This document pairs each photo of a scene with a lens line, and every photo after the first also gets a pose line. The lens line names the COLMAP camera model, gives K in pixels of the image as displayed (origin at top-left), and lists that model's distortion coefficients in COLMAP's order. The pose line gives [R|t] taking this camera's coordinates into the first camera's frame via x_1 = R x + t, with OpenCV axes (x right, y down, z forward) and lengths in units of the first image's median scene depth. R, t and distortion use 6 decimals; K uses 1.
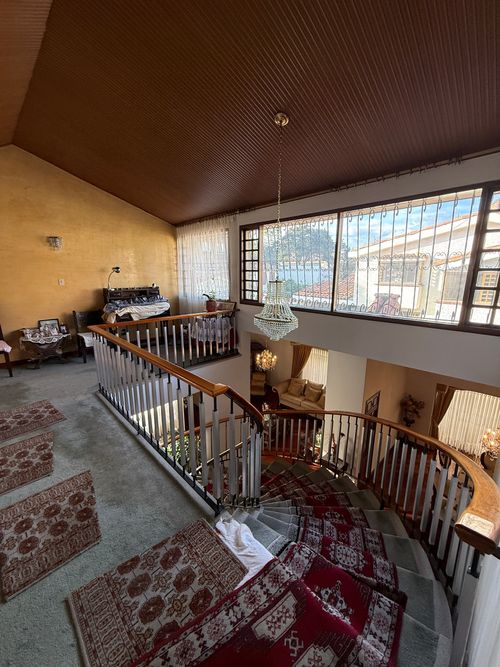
lens RADIAL K [[266.5, 0, 250.0], [0, 266.5, 333.5], [0, 0, 1]] dist [0.001101, -0.000059]
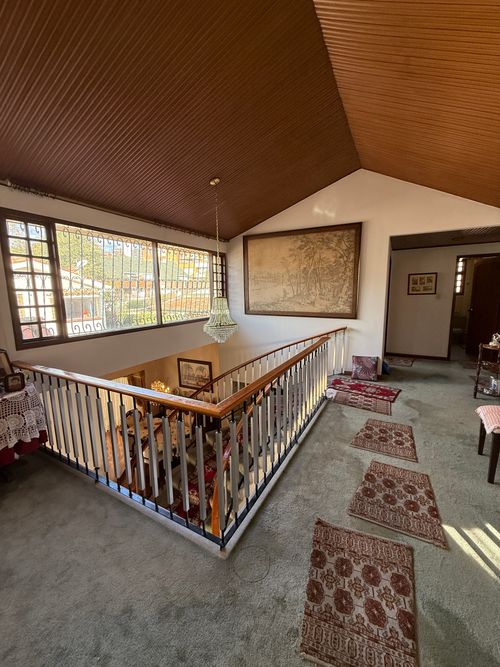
lens RADIAL K [[266.5, 0, 250.0], [0, 266.5, 333.5], [0, 0, 1]] dist [0.001101, -0.000059]
pose [[-0.280674, -0.154247, 0.947328, -0.913540], [0.222983, 0.949518, 0.220669, -0.214841], [-0.933542, 0.273174, -0.232111, 0.916695]]
